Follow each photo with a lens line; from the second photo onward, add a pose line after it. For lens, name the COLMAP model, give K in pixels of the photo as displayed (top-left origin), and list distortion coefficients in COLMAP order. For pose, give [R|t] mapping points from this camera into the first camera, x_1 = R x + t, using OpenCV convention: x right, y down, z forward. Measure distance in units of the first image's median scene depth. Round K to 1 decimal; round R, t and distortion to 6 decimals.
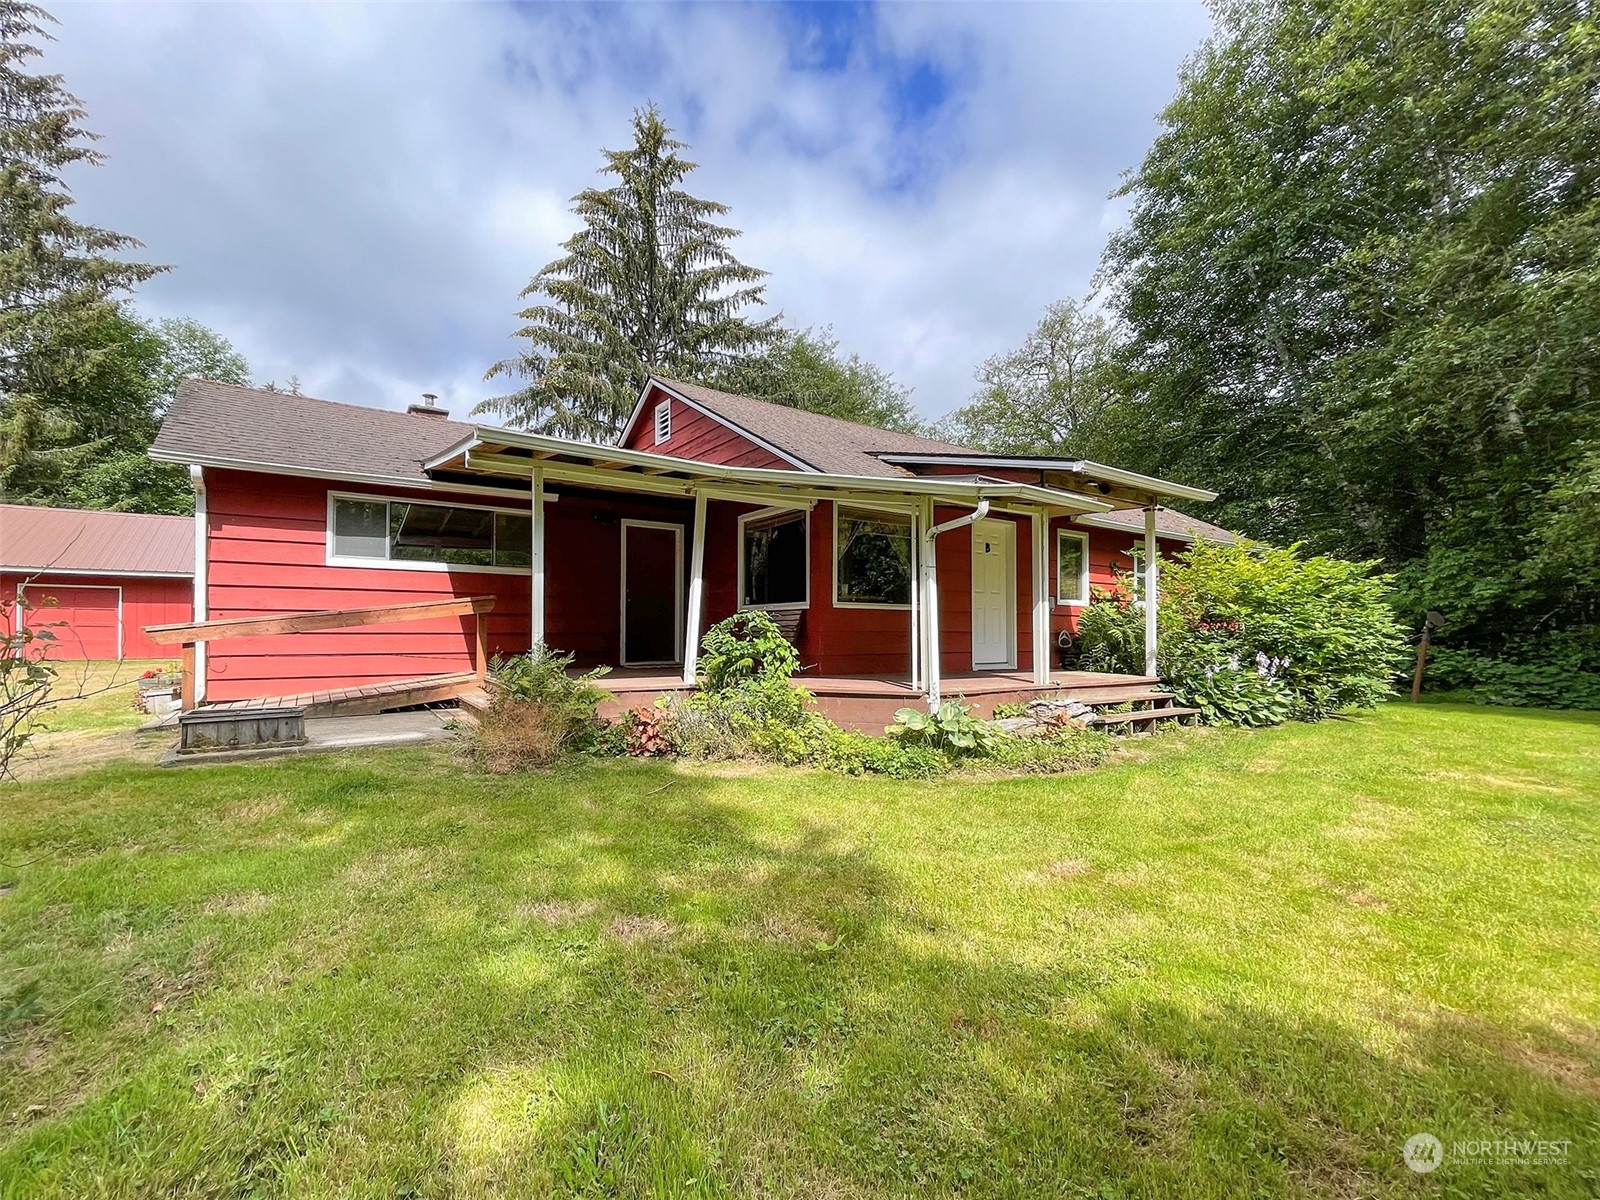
lens RADIAL K [[650.9, 0, 771.6], [0, 650.9, 616.2], [0, 0, 1]] dist [-0.000680, -0.000106]
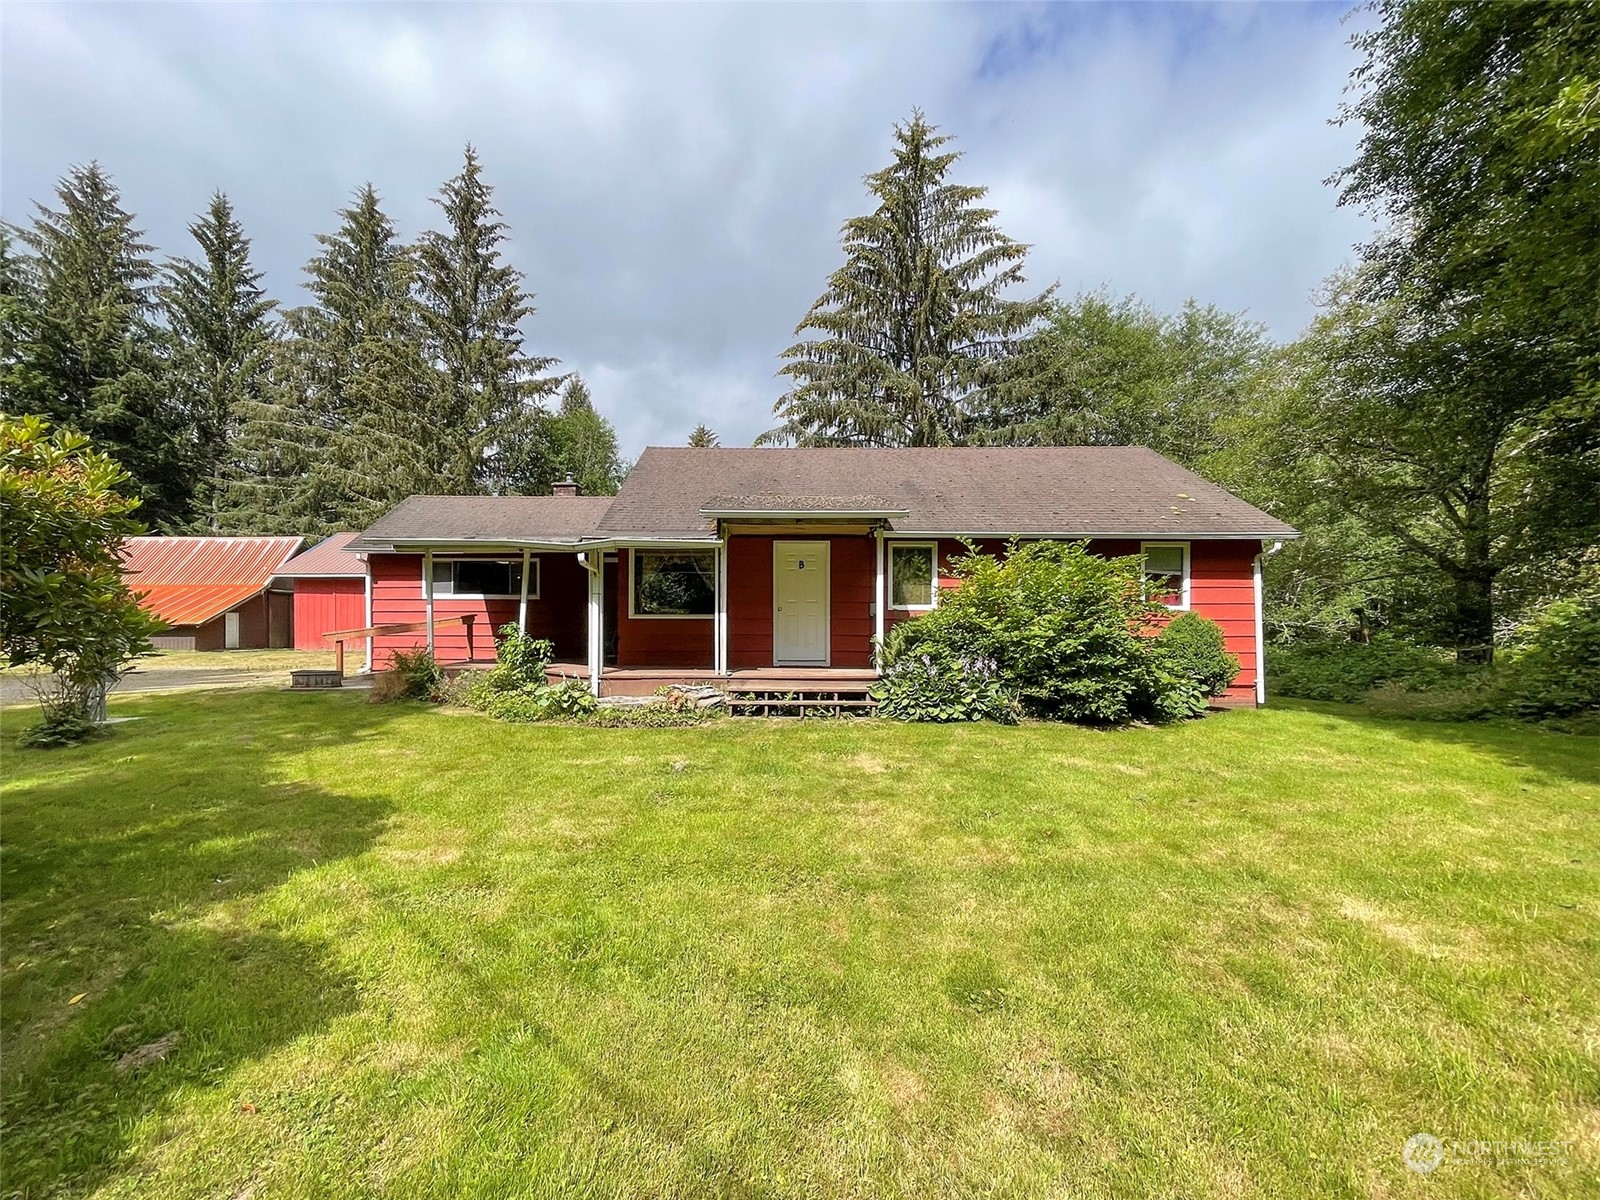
lens RADIAL K [[682.3, 0, 798.4], [0, 682.3, 630.8], [0, 0, 1]] dist [0.000330, 0.000036]
pose [[0.853672, -0.003026, -0.520803, 0.228547], [0.015317, 0.999696, 0.019298, -0.001687], [0.520586, -0.024452, 0.853459, -0.018171]]
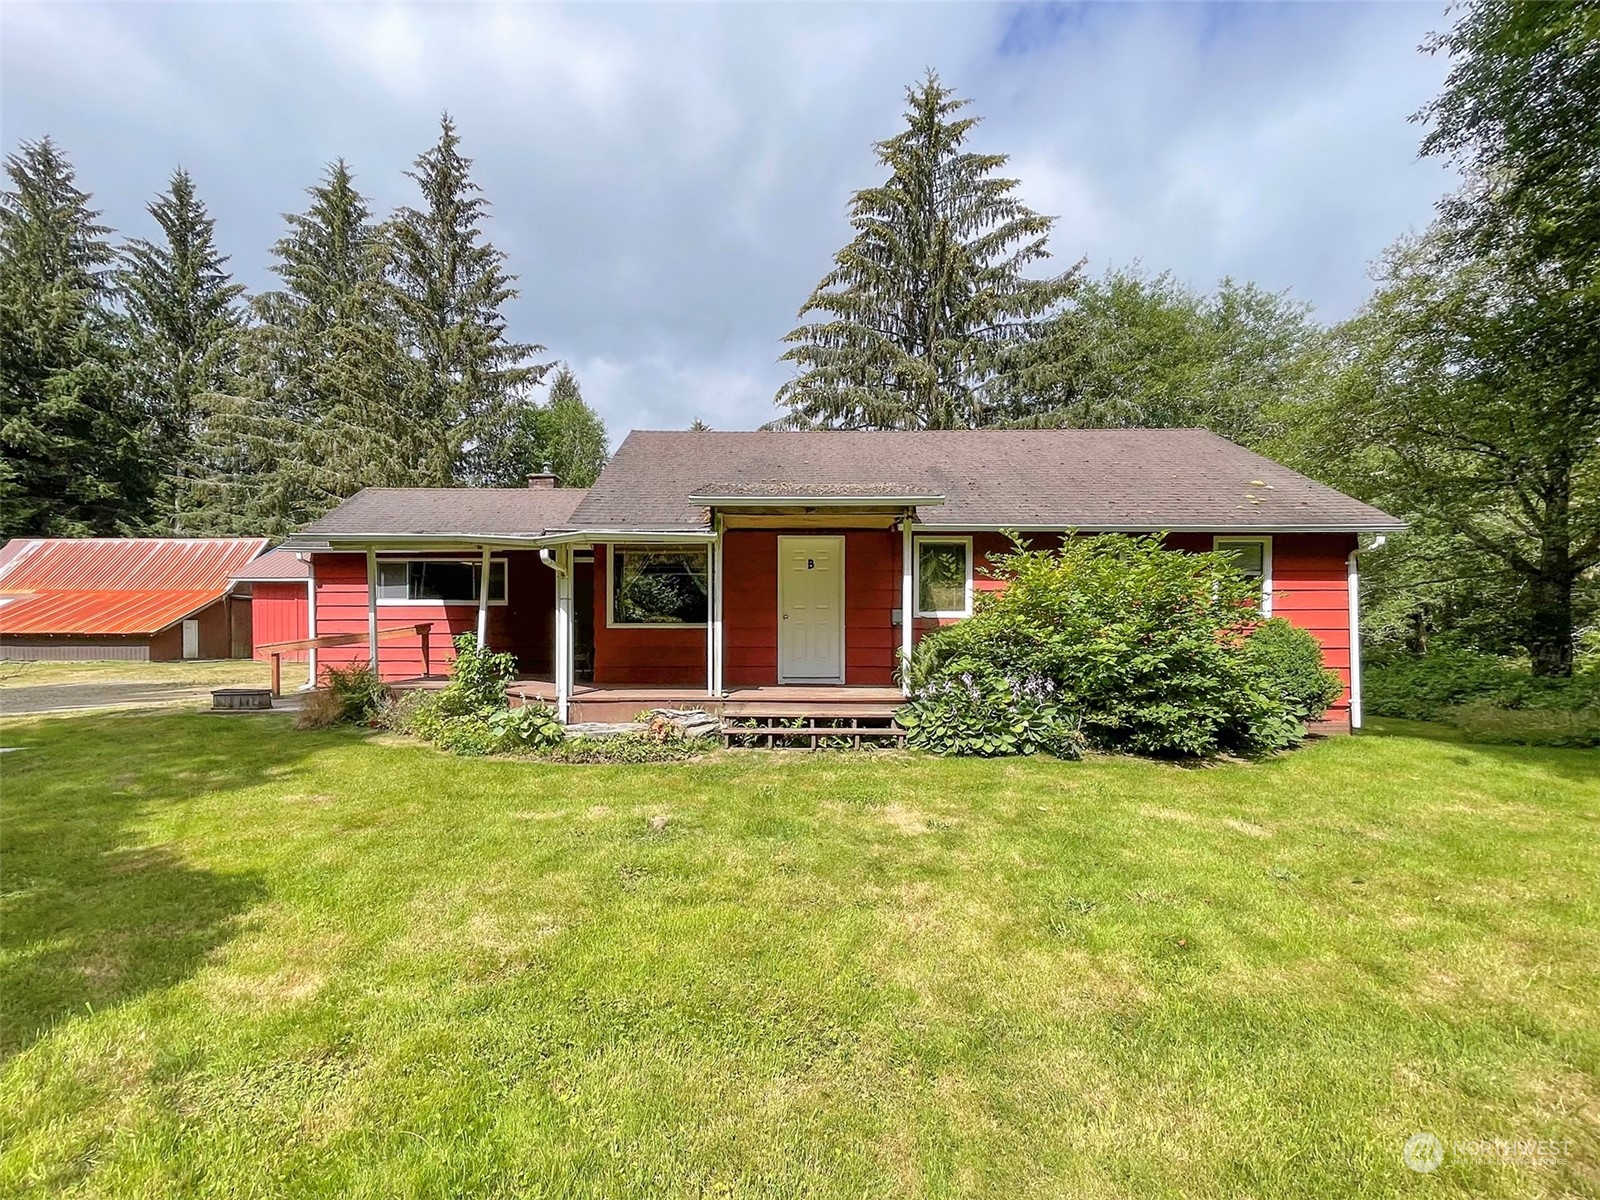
lens RADIAL K [[718.9, 0, 795.8], [0, 718.9, 641.8], [0, 0, 1]] dist [-0.001140, -0.000307]
pose [[0.849787, -0.001132, -0.527126, 0.210128], [0.016688, 0.999554, 0.024758, -0.002748], [0.526863, -0.029836, 0.849427, 0.007699]]
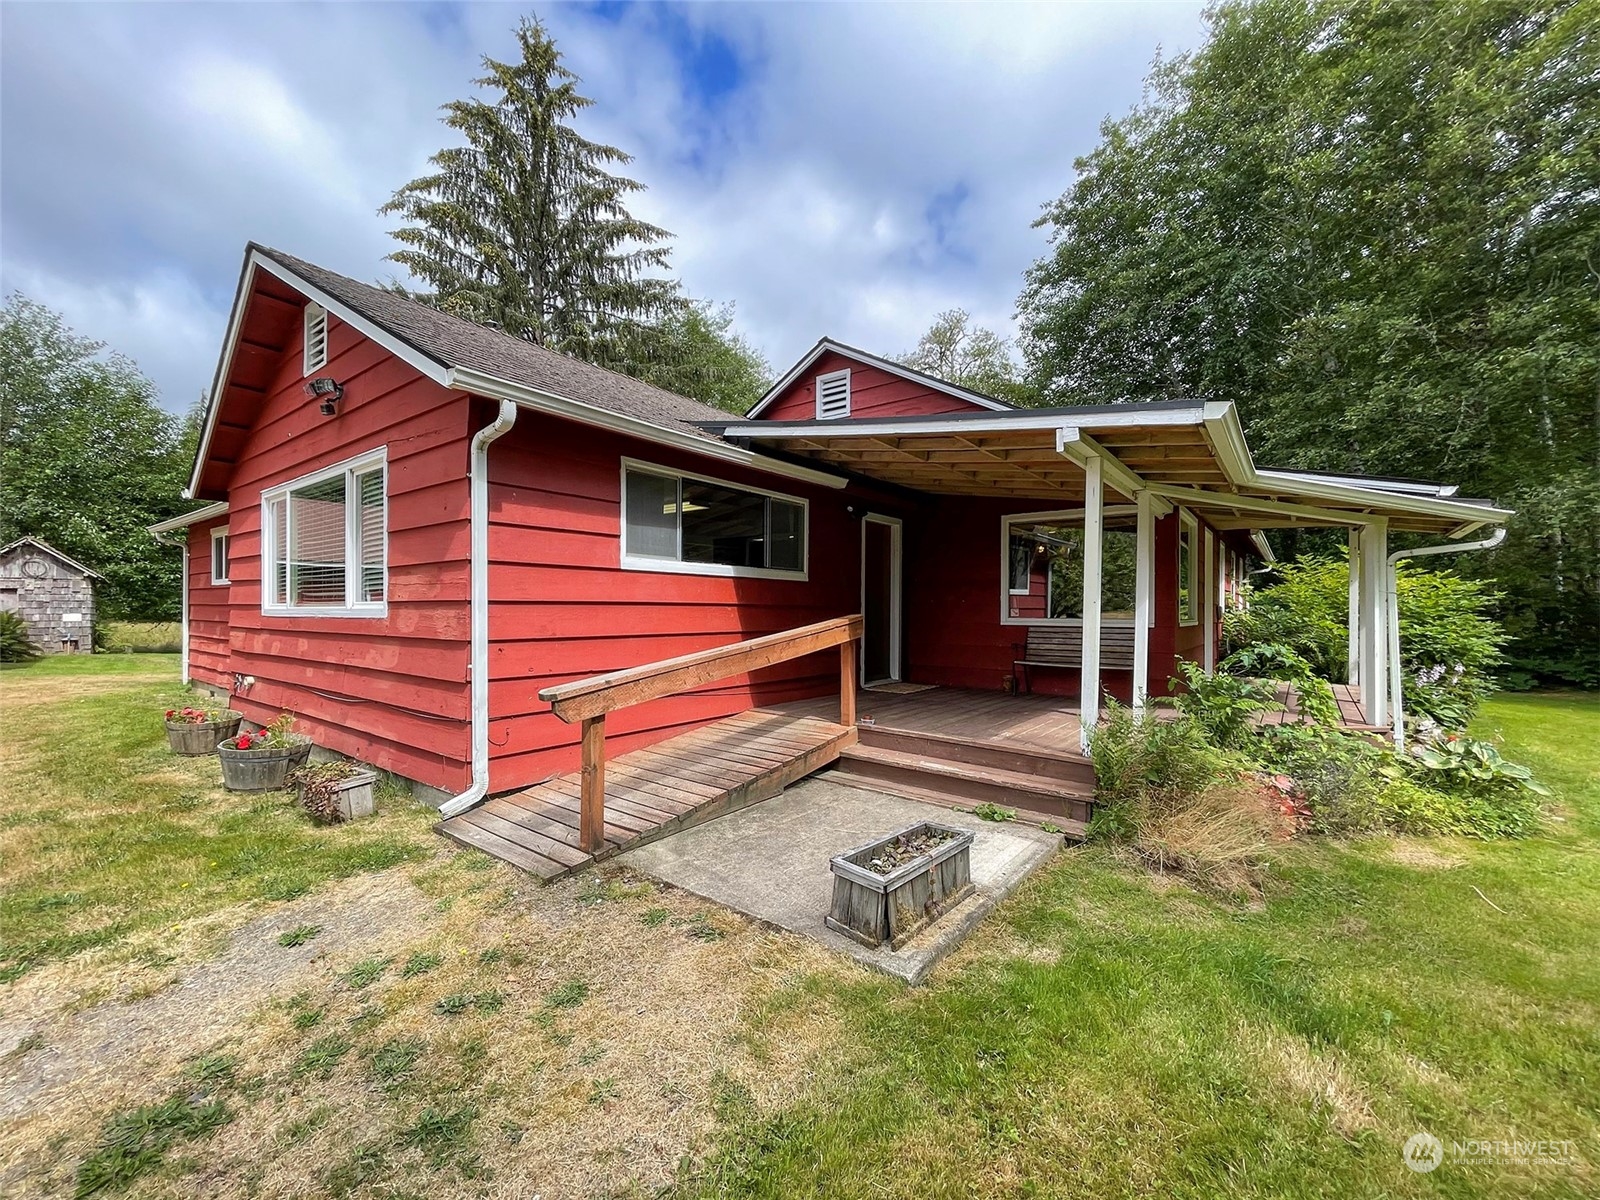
lens RADIAL K [[644.6, 0, 800.0], [0, 644.6, 600.0], [0, 0, 1]] dist [-0.000350, 0.000121]
pose [[0.947345, 0.000318, 0.320216, -0.138264], [-0.002279, 0.999981, 0.005748, -0.009680], [-0.320208, -0.006175, 0.947327, 0.061189]]
